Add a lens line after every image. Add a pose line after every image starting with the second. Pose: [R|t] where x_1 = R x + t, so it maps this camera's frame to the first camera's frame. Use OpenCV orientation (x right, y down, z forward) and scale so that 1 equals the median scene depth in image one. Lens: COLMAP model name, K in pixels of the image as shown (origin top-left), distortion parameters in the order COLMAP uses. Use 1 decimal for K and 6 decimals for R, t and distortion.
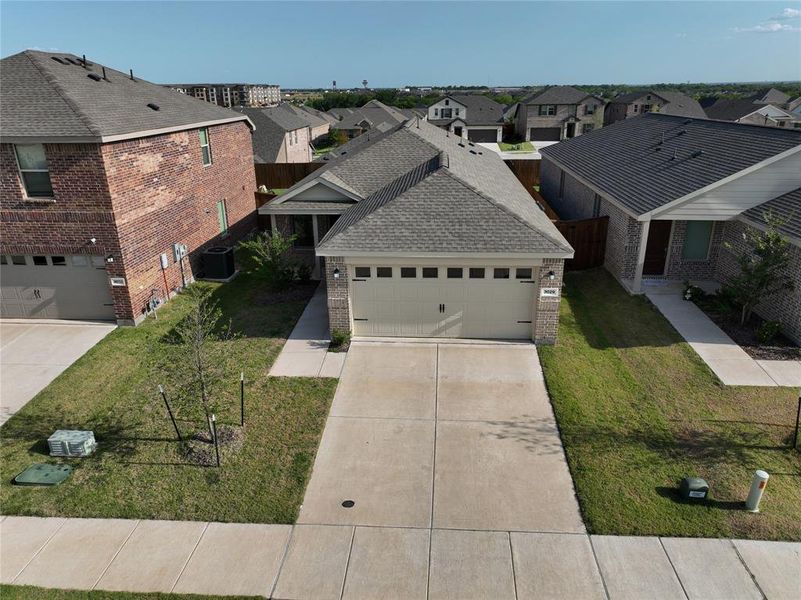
lens RADIAL K [[560.3, 0, 400.5], [0, 560.3, 300.0], [0, 0, 1]] dist [-0.008234, 0.026900]
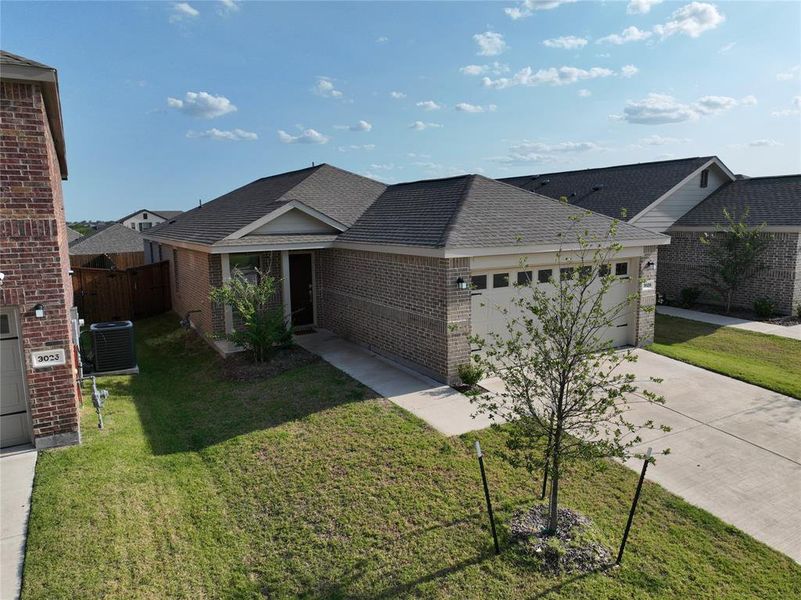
lens RADIAL K [[563.7, 0, 400.5], [0, 563.7, 300.0], [0, 0, 1]] dist [0.005879, 0.001869]
pose [[0.830906, -0.086524, 0.549644, -0.609794], [0.206672, 0.965157, -0.160497, 0.077218], [-0.516606, 0.246954, 0.819837, 0.471693]]
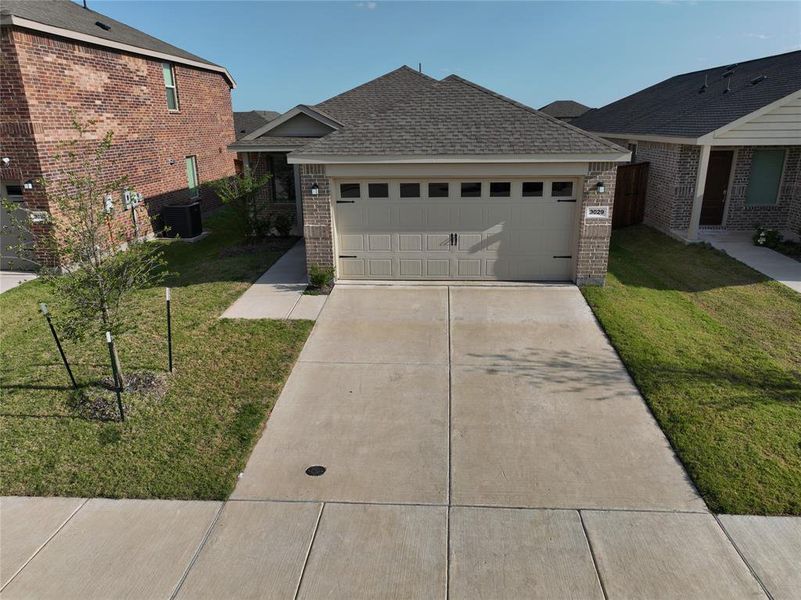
lens RADIAL K [[560.3, 0, 400.5], [0, 560.3, 300.0], [0, 0, 1]] dist [-0.008234, 0.026900]
pose [[0.999998, -0.001649, -0.001065, 0.002151], [0.001589, 0.998570, -0.053433, 0.149973], [0.001152, 0.053431, 0.998571, 0.262644]]
